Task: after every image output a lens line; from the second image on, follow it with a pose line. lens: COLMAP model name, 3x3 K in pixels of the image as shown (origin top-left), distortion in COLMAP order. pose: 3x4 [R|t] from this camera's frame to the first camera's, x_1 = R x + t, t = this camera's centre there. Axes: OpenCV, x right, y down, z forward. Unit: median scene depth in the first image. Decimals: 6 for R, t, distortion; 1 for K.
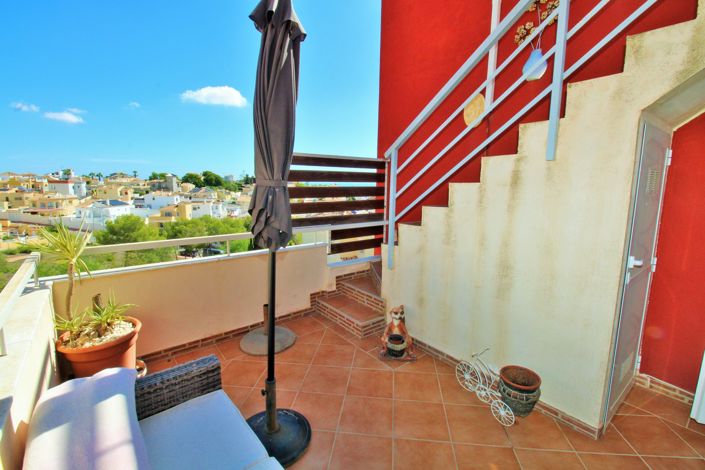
lens RADIAL K [[329.3, 0, 351.0], [0, 329.3, 231.0], [0, 0, 1]] dist [-0.027618, -0.000664]
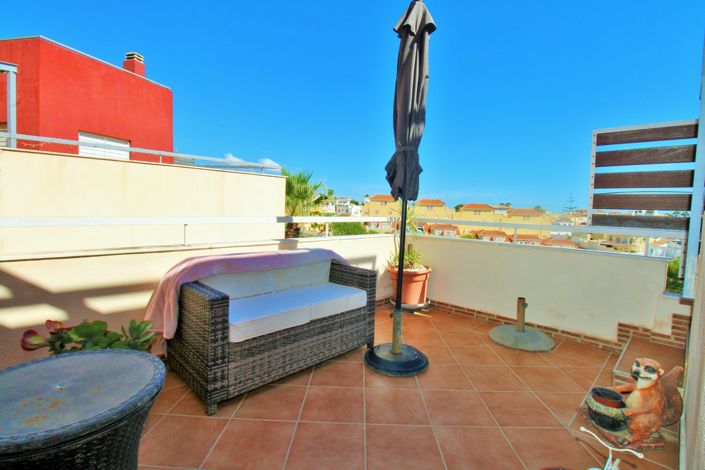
lens RADIAL K [[329.3, 0, 351.0], [0, 329.3, 231.0], [0, 0, 1]] dist [-0.027618, -0.000664]
pose [[0.086279, 0.061903, -0.994346, 0.486603], [-0.183306, 0.982015, 0.045230, 0.070770], [0.979262, 0.178367, 0.096074, 0.327083]]
